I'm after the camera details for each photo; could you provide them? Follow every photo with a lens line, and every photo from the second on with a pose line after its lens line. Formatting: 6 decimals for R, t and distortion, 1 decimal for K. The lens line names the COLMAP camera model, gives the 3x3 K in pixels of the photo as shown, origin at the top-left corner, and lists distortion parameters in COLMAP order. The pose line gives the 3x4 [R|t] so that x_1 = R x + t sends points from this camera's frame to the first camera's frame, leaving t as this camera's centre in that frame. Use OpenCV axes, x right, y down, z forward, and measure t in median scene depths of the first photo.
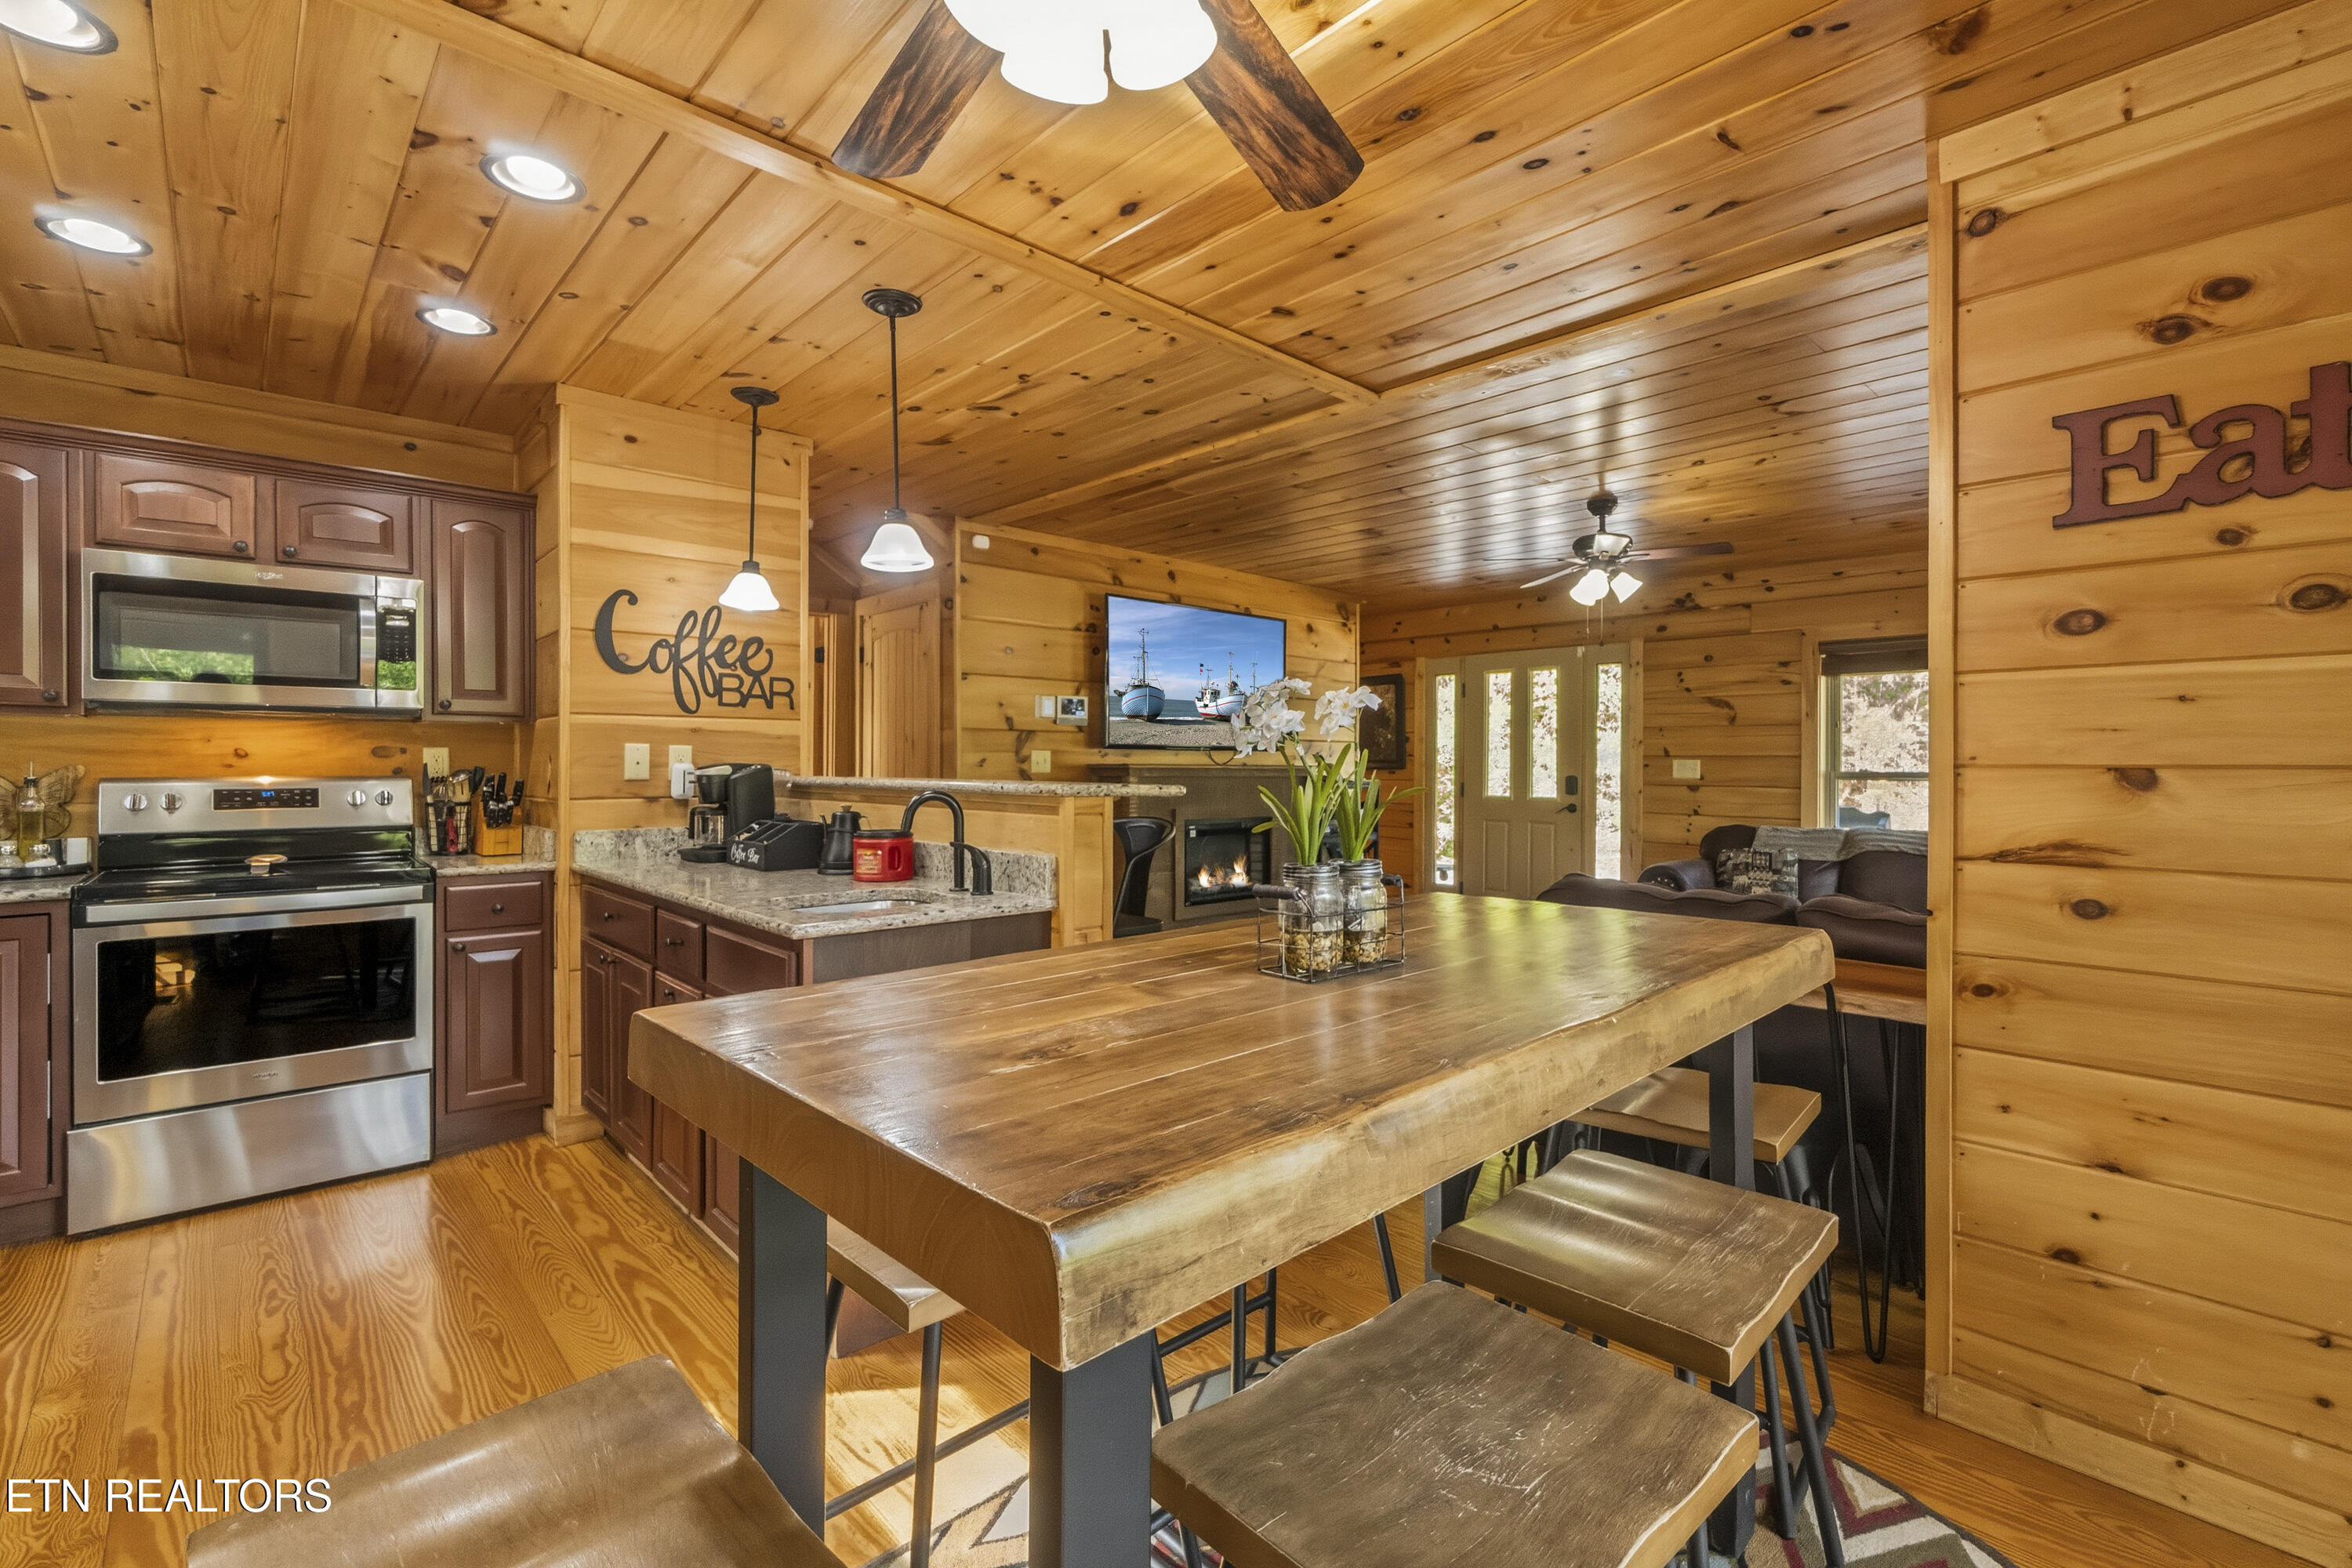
lens RADIAL K [[1025.7, 0, 1189.9], [0, 1025.7, 768.8], [0, 0, 1]] dist [-0.001605, 0.000323]
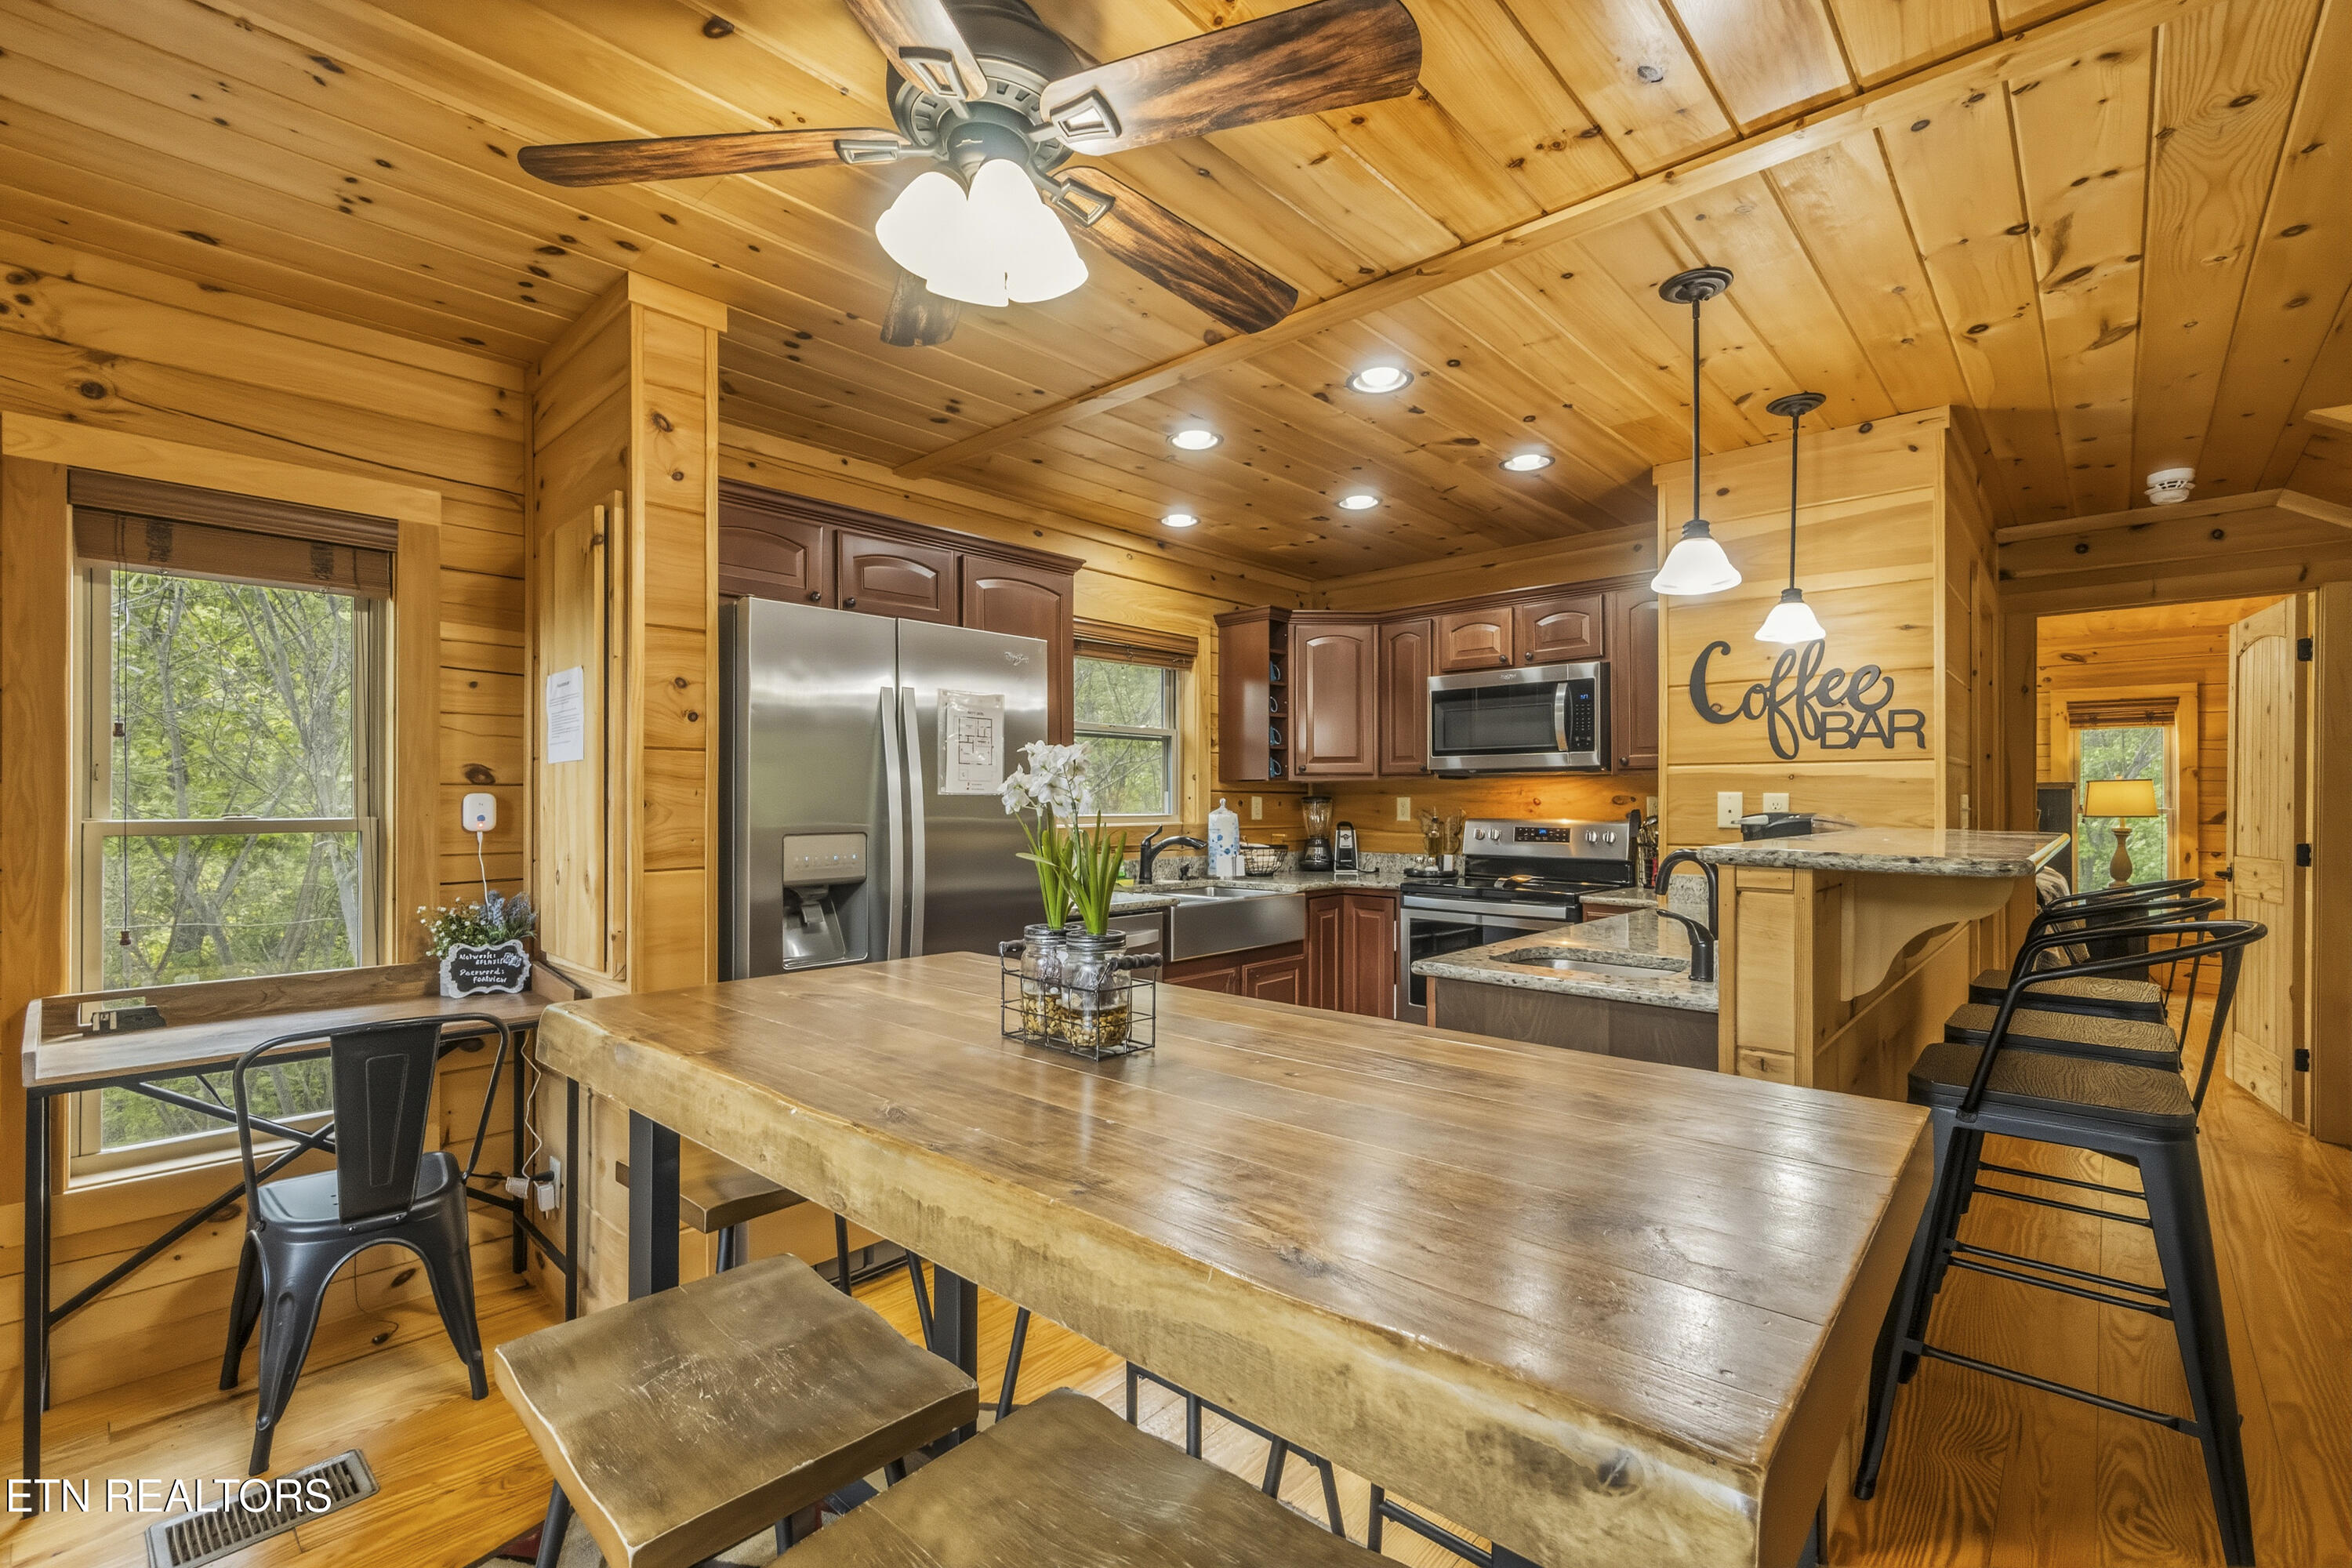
lens RADIAL K [[1025.7, 0, 1188.3], [0, 1025.7, 798.2], [0, 0, 1]] dist [-0.001605, 0.000323]
pose [[0.076923, -0.003469, -0.997031, 0.392602], [-0.007186, 0.999966, -0.004034, -0.010086], [0.997011, 0.007475, 0.076895, 0.370563]]
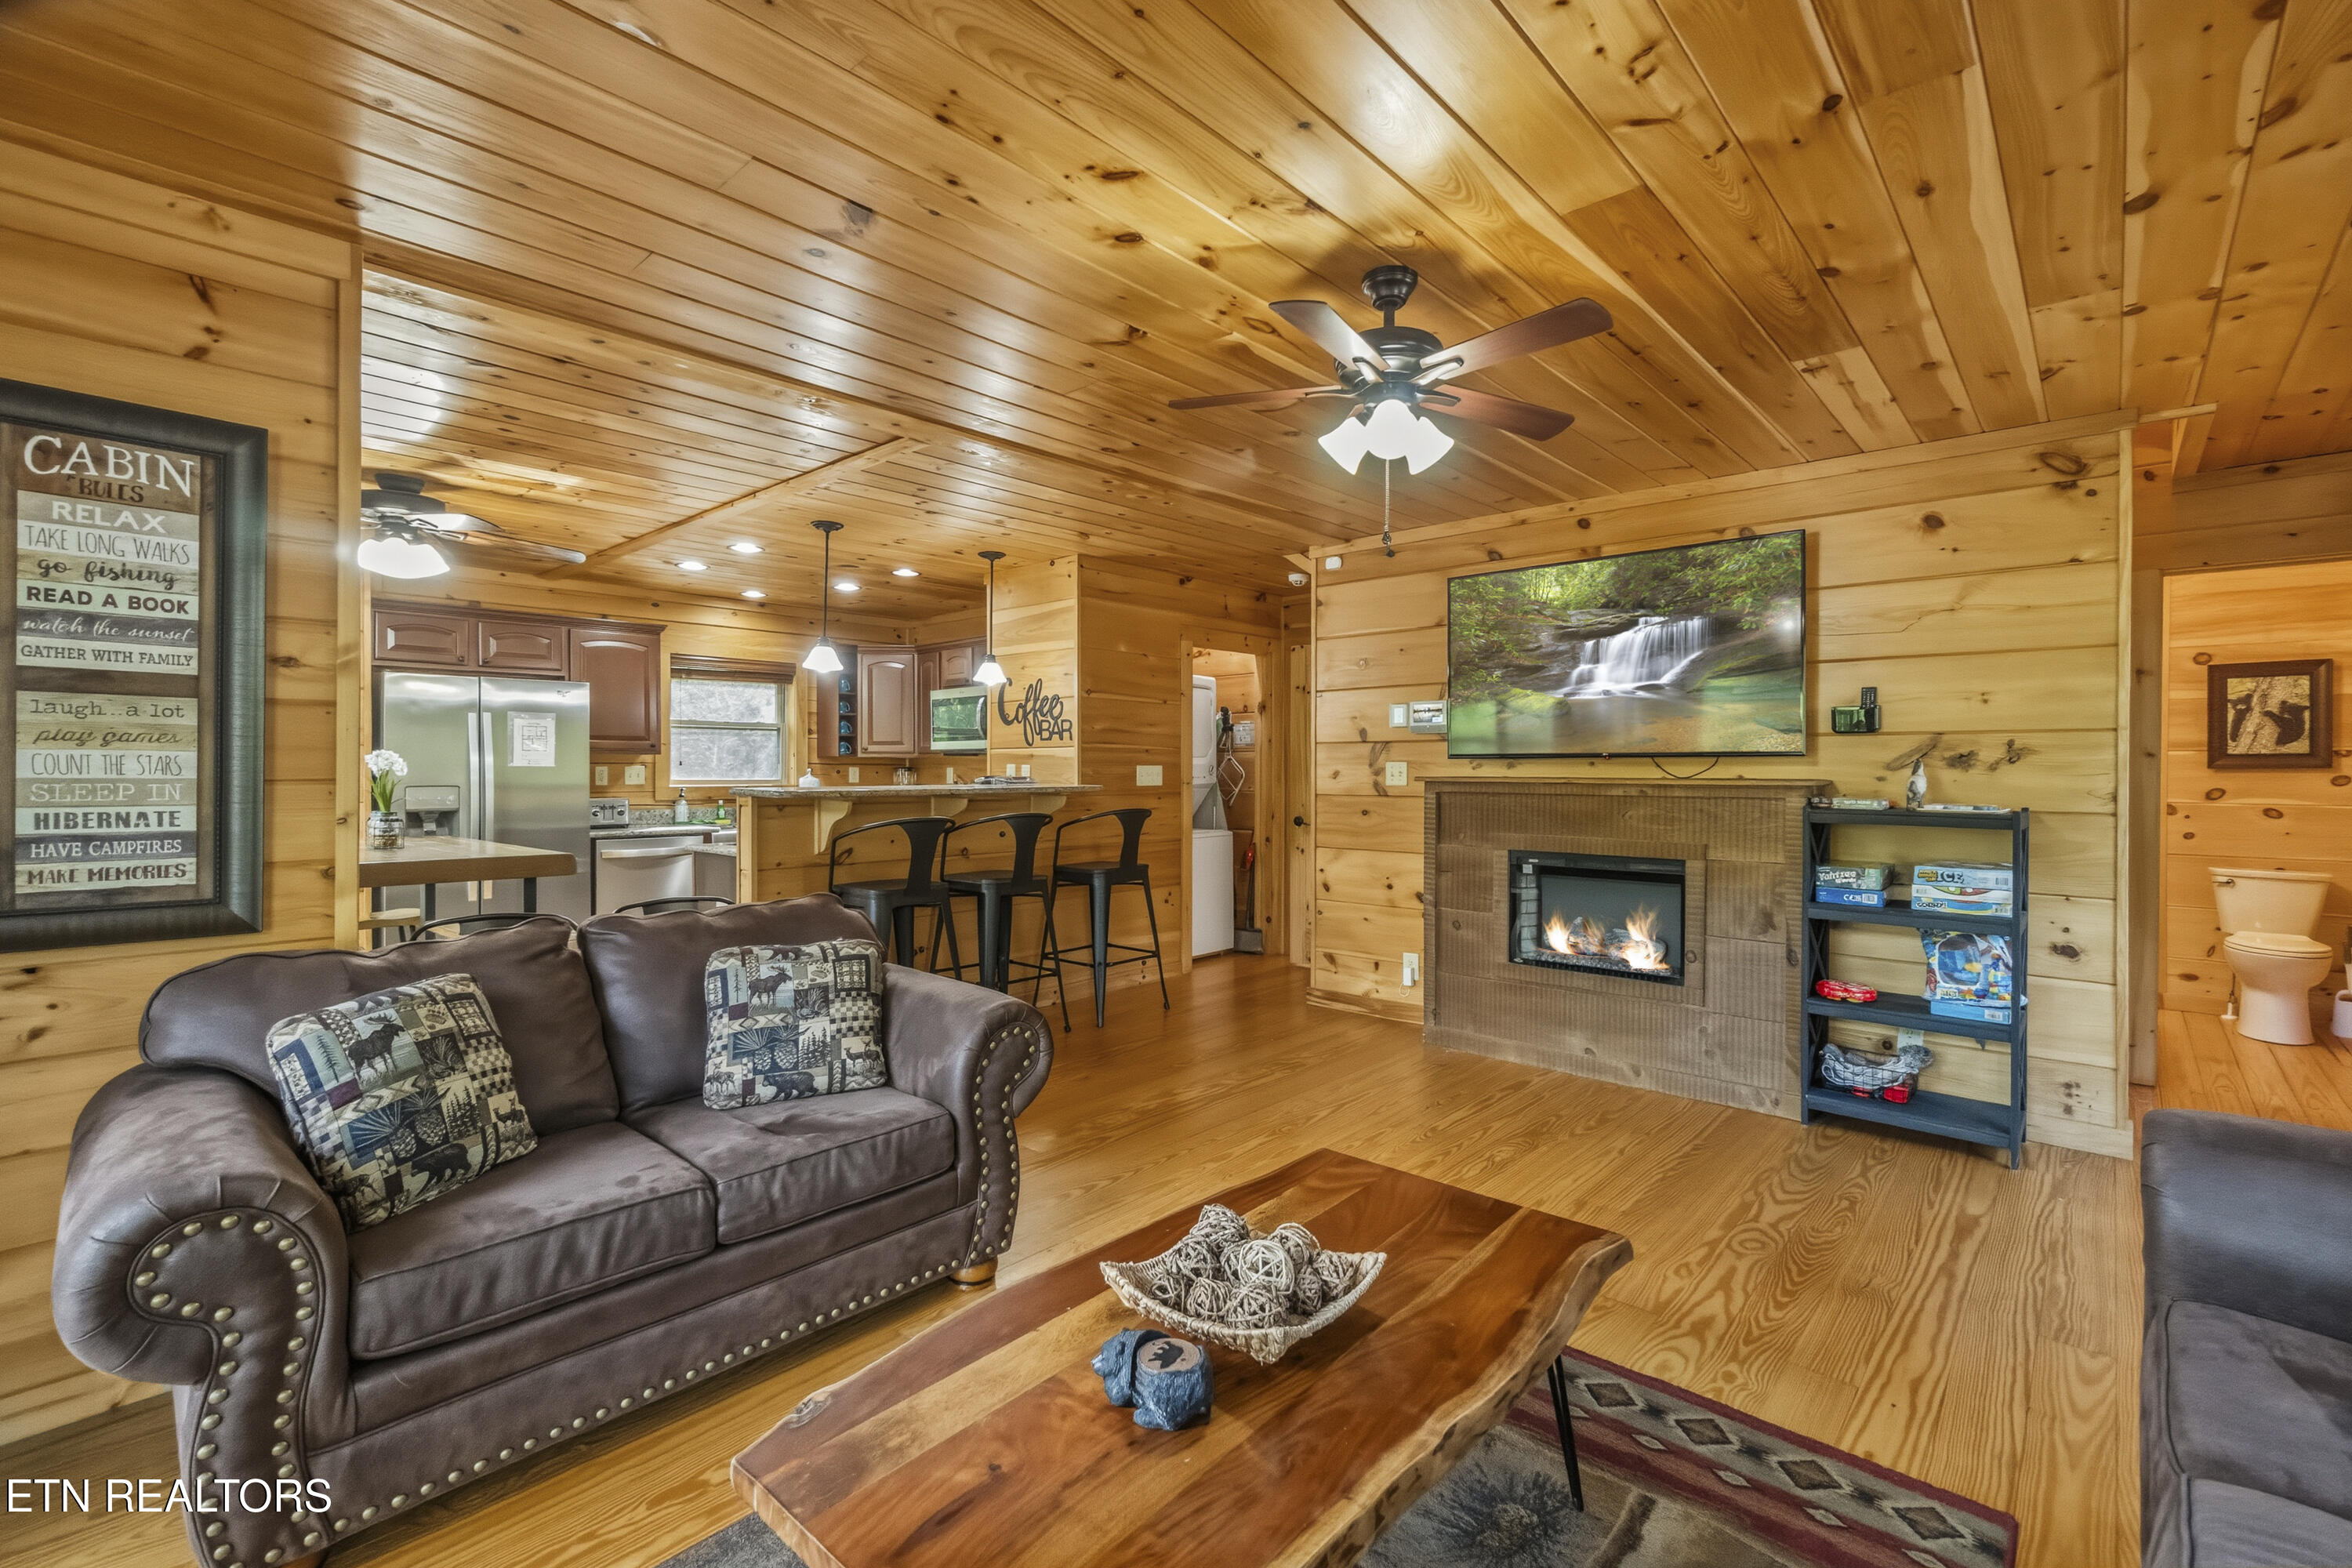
lens RADIAL K [[1025.7, 0, 1194.2], [0, 1025.7, 774.6], [0, 0, 1]] dist [-0.001605, 0.000323]
pose [[0.084886, 0.004905, -0.996379, 1.158620], [-0.004215, 0.999981, 0.004564, -0.015198], [0.996382, 0.003812, 0.084905, 1.090621]]
